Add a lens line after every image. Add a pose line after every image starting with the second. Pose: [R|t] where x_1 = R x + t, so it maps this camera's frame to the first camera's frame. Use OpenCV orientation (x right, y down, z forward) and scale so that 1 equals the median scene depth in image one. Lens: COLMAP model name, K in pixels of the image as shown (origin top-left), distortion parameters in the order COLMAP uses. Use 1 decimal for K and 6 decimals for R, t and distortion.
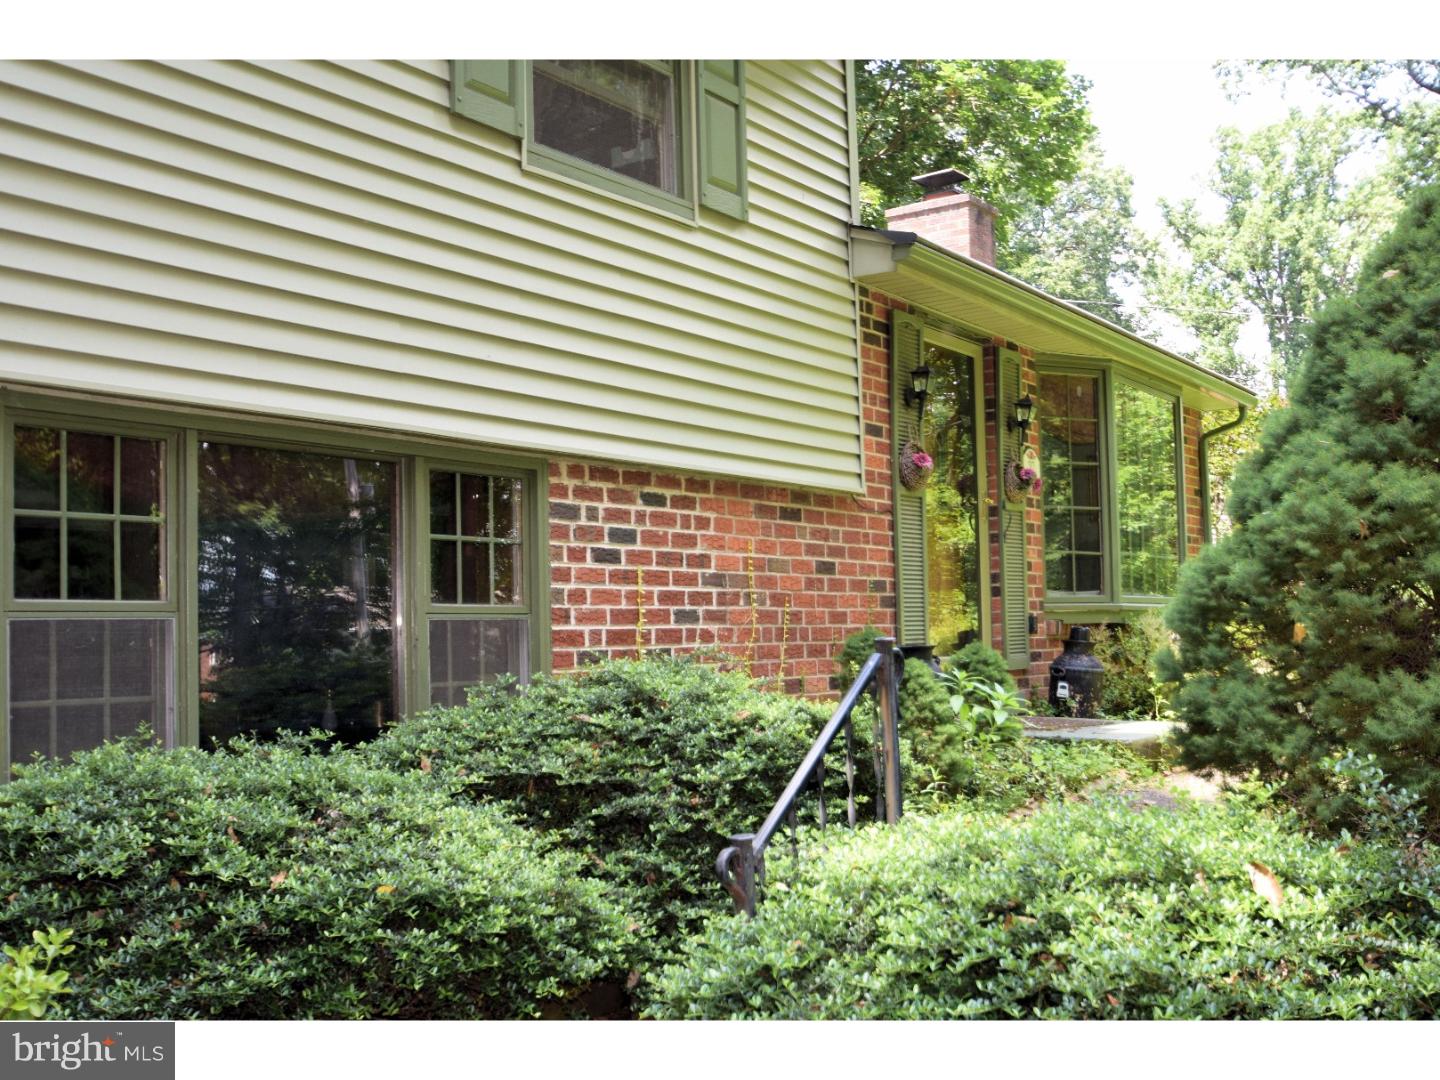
lens RADIAL K [[1489.0, 0, 720.0], [0, 1489.0, 540.0], [0, 0, 1]] dist [-0.105659, 0.005424]
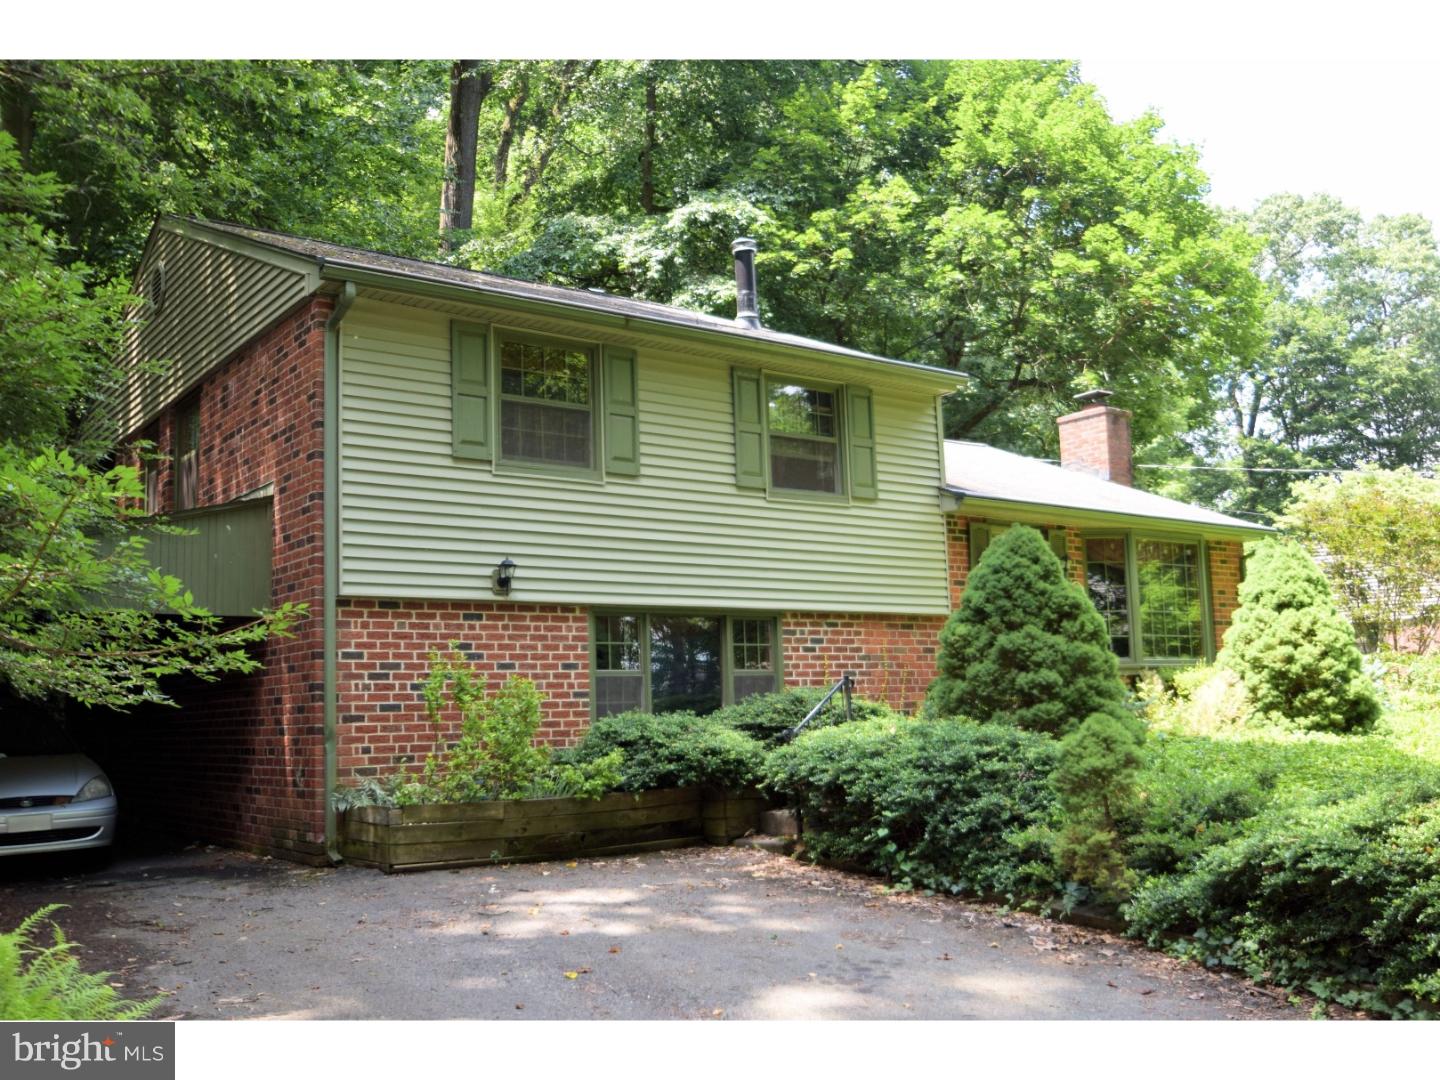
lens RADIAL K [[1302.4, 0, 720.0], [0, 1302.4, 540.0], [0, 0, 1]] dist [-0.005917, -0.002626]
pose [[0.958571, -0.049041, -0.280599, 0.399321], [0.031423, 0.997261, -0.066950, -0.030413], [0.283114, 0.055359, 0.957487, -1.128376]]
